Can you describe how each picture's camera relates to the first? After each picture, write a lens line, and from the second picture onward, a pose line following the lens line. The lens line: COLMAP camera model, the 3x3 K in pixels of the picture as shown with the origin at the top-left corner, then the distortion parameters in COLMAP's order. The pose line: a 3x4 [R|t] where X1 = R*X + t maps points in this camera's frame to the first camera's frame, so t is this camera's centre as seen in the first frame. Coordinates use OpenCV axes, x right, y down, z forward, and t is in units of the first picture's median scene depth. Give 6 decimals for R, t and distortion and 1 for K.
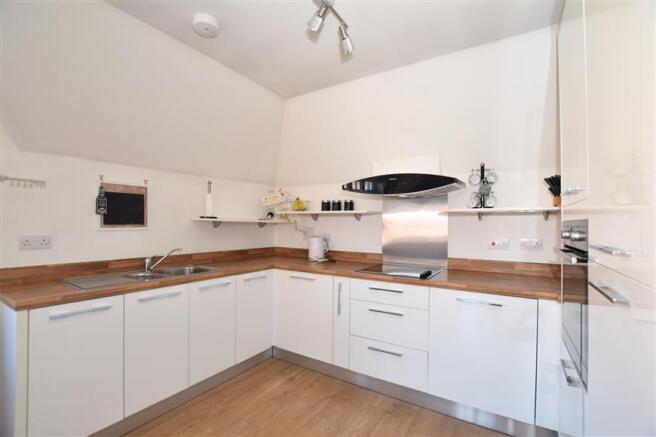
lens RADIAL K [[294.1, 0, 328.0], [0, 294.1, 218.5], [0, 0, 1]] dist [-0.029306, 0.000287]
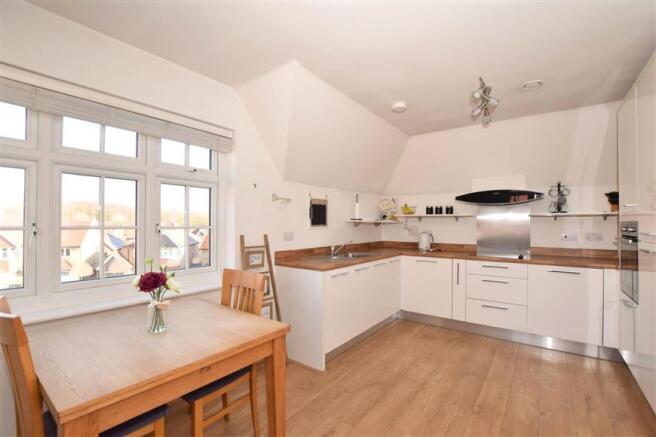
lens RADIAL K [[294.1, 0, 328.0], [0, 294.1, 218.5], [0, 0, 1]] dist [-0.029306, 0.000287]
pose [[0.996910, -0.006812, -0.078250, -0.507252], [0.007096, 0.999969, 0.003350, -0.017447], [0.078225, -0.003895, 0.996928, -0.530279]]
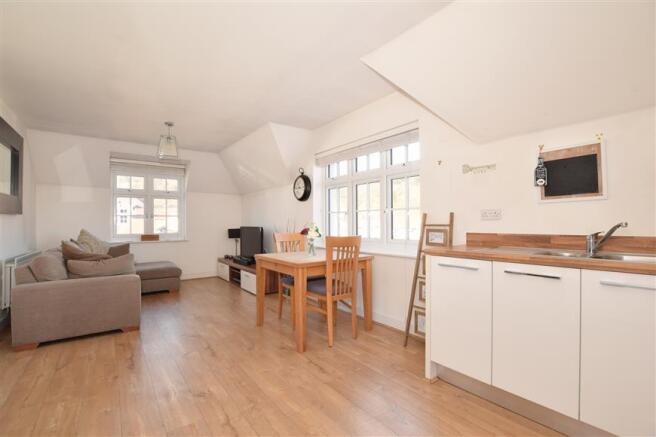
lens RADIAL K [[294.1, 0, 328.0], [0, 294.1, 218.5], [0, 0, 1]] dist [-0.029306, 0.000287]
pose [[-0.358798, -0.021492, -0.933168, 0.323135], [0.024734, 0.999165, -0.032522, 0.096193], [0.933088, -0.034750, -0.357966, 0.609312]]
